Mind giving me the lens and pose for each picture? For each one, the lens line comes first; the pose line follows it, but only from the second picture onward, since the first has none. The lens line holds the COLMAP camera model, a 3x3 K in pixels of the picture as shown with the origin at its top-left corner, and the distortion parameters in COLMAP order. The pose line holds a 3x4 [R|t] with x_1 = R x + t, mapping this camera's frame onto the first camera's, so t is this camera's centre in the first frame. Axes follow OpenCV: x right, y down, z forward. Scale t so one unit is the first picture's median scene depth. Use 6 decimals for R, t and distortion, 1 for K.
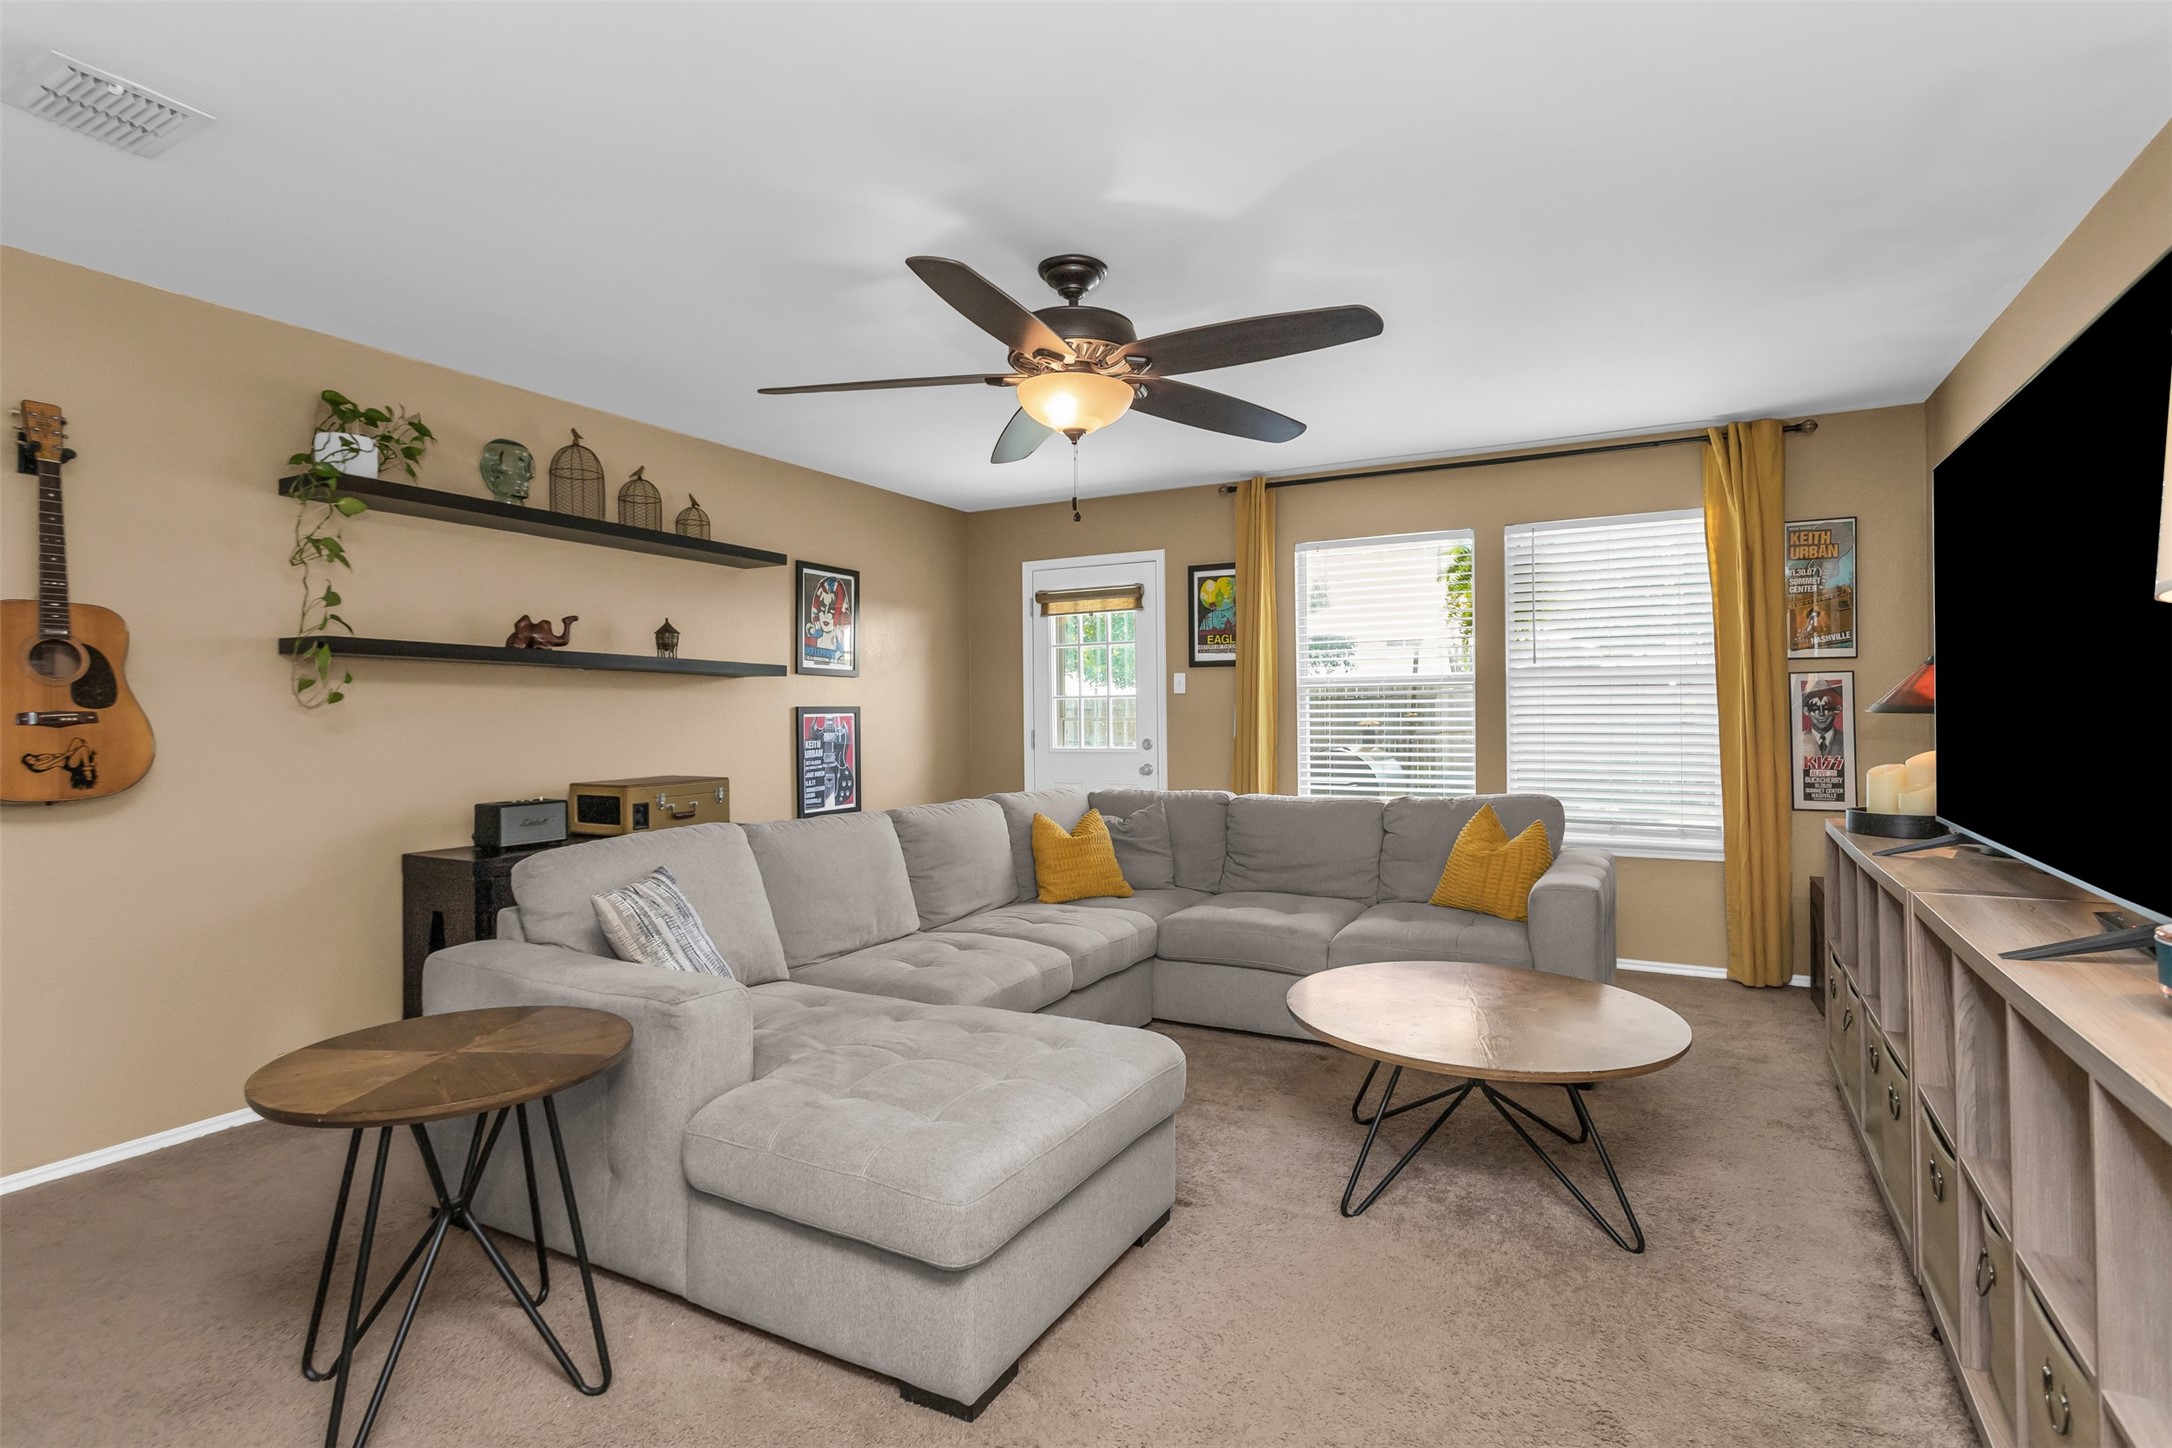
lens RADIAL K [[1066.3, 0, 1084.9], [0, 1066.3, 710.4], [0, 0, 1]] dist [-0.002297, -0.000273]
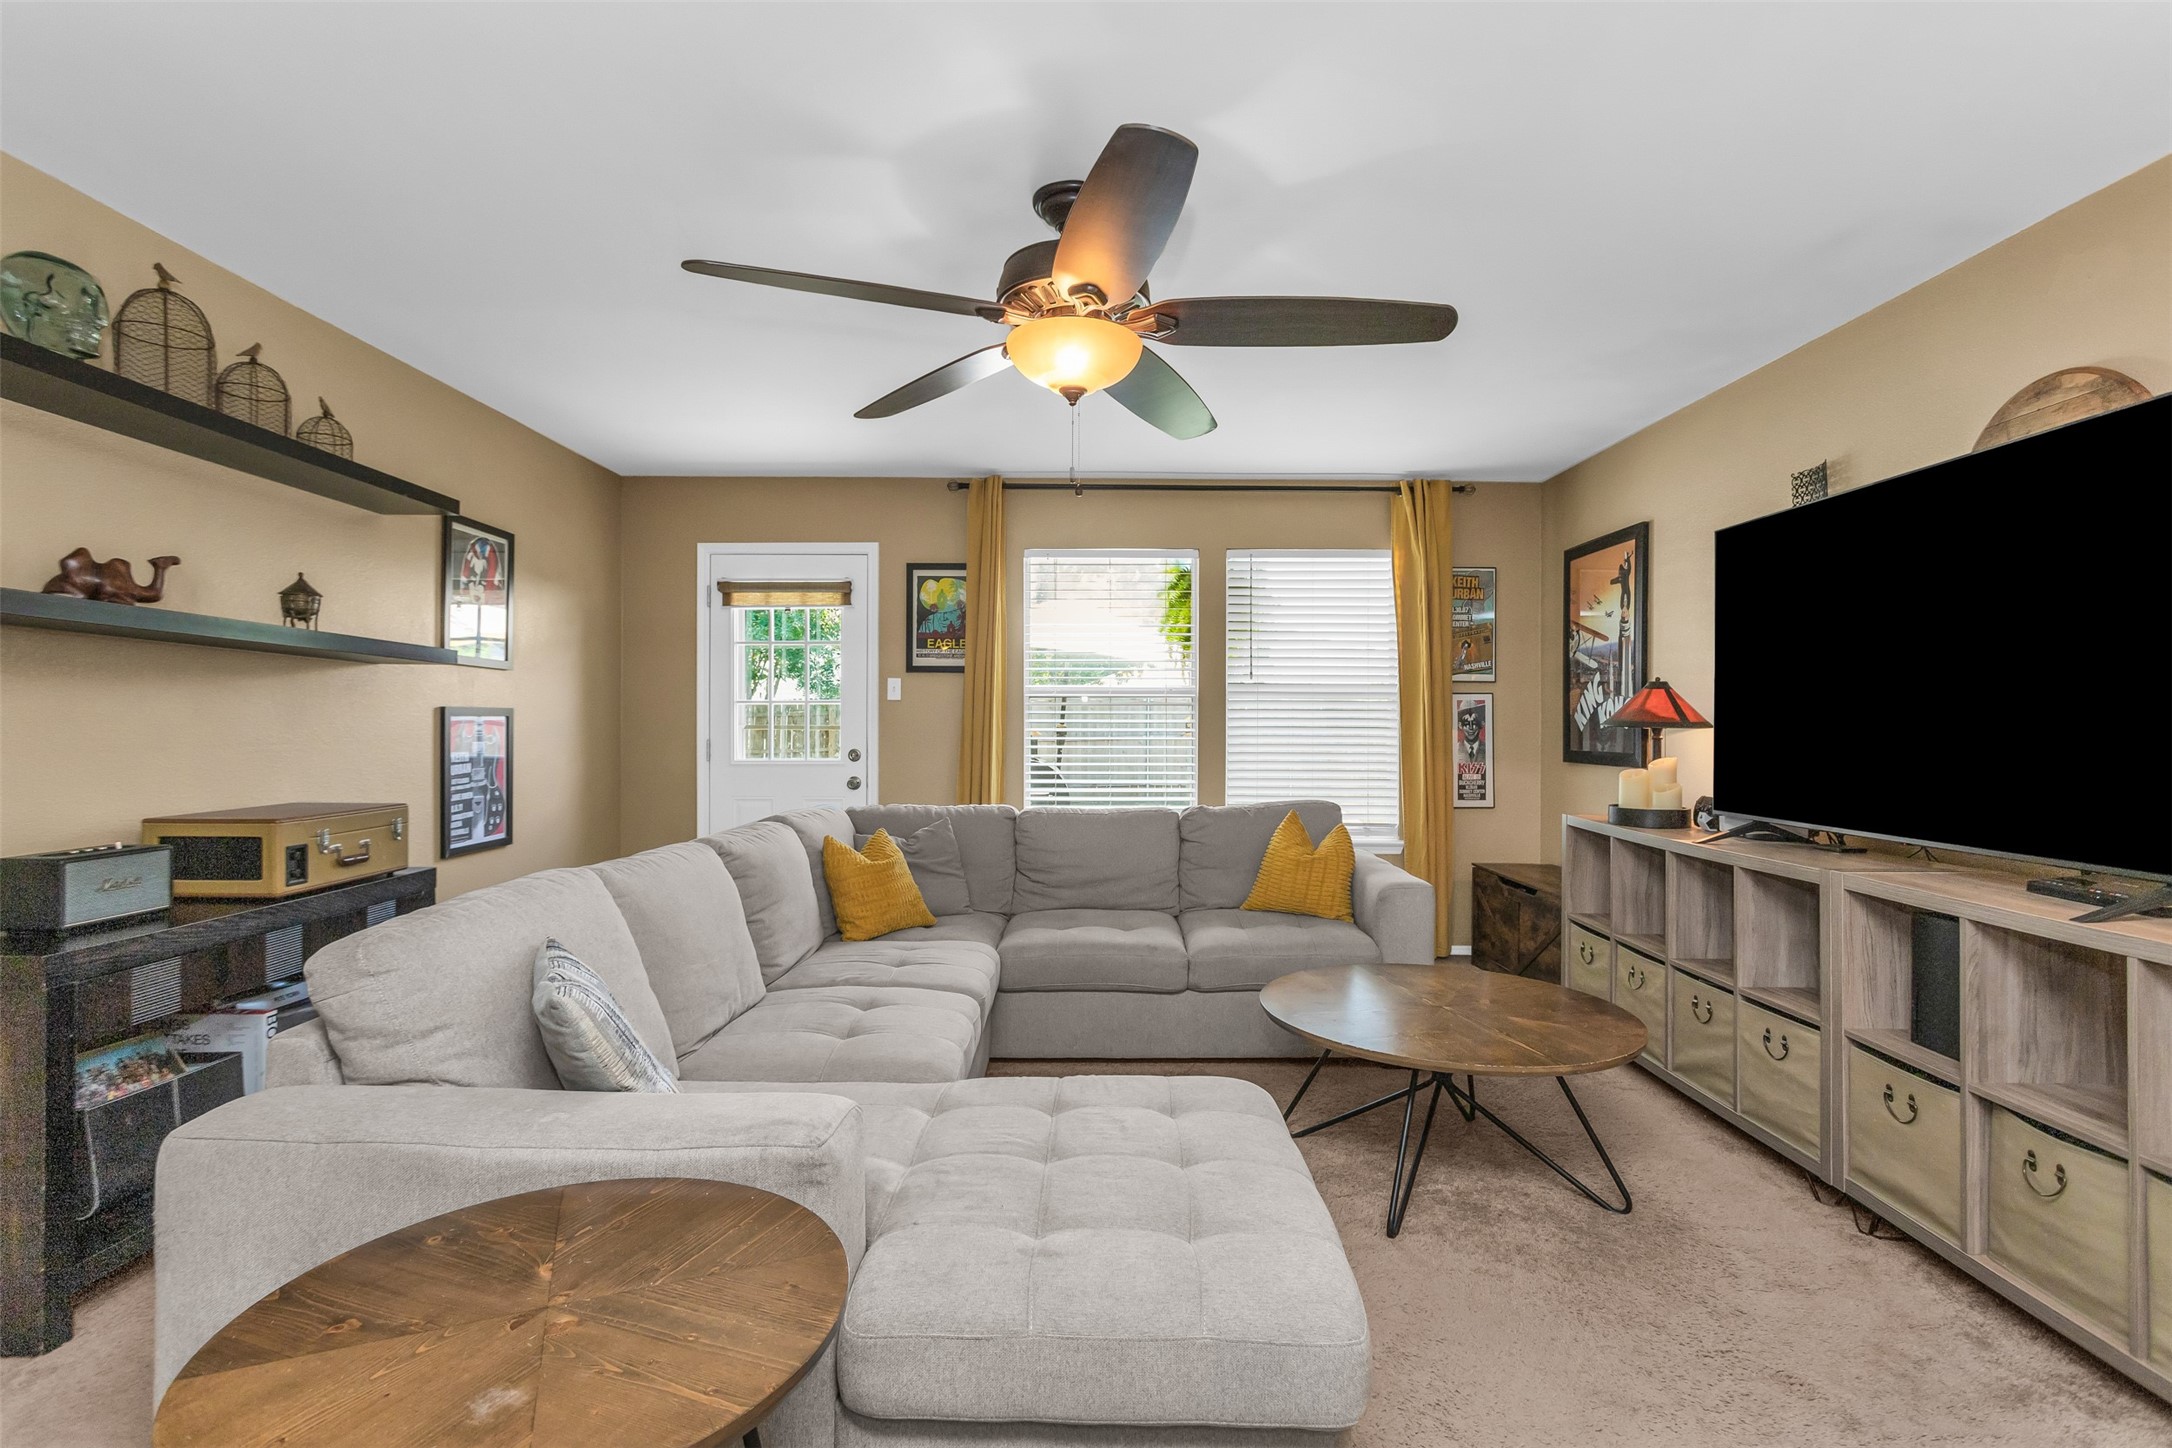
lens RADIAL K [[1044.5, 0, 1080.2], [0, 1044.5, 724.9], [0, 0, 1]] dist [0.000615, 0.000181]
pose [[0.880060, 0.010580, 0.474744, -0.231042], [-0.011627, 0.999932, -0.000730, 0.004972], [-0.474720, -0.004877, 0.880123, 0.147608]]
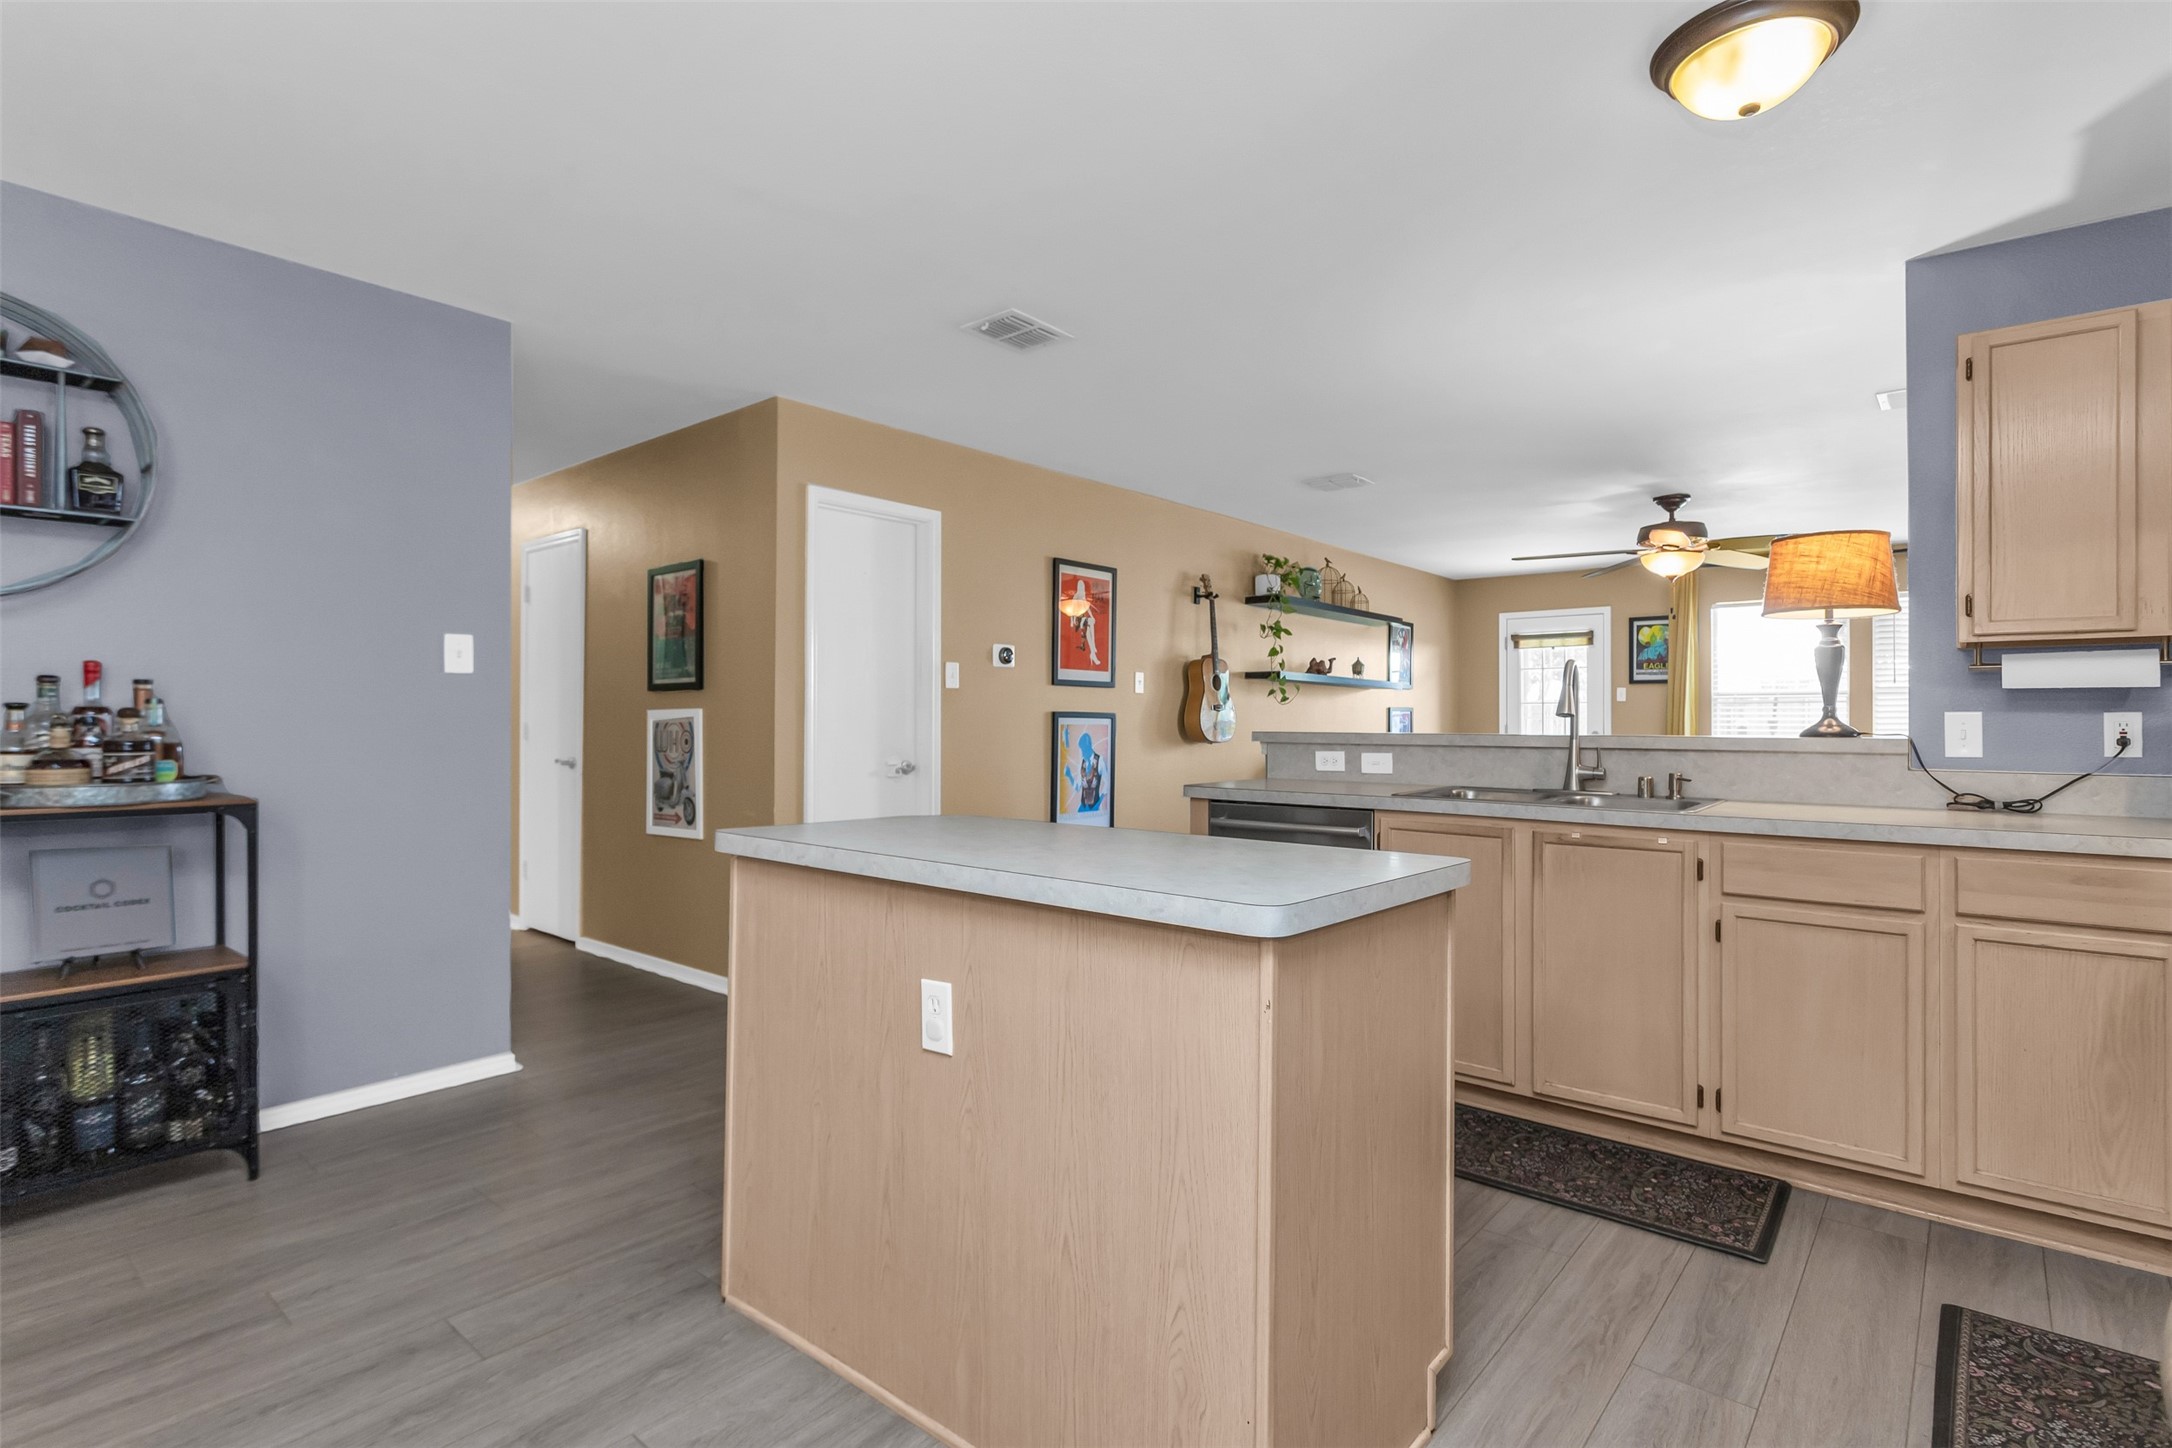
lens RADIAL K [[1066.3, 0, 1084.9], [0, 1066.3, 710.4], [0, 0, 1]] dist [-0.002297, -0.000273]
pose [[0.980558, 0.010609, -0.195940, -0.421812], [-0.011679, 0.999923, -0.004307, 0.014628], [0.195879, 0.006512, 0.980606, -0.741544]]
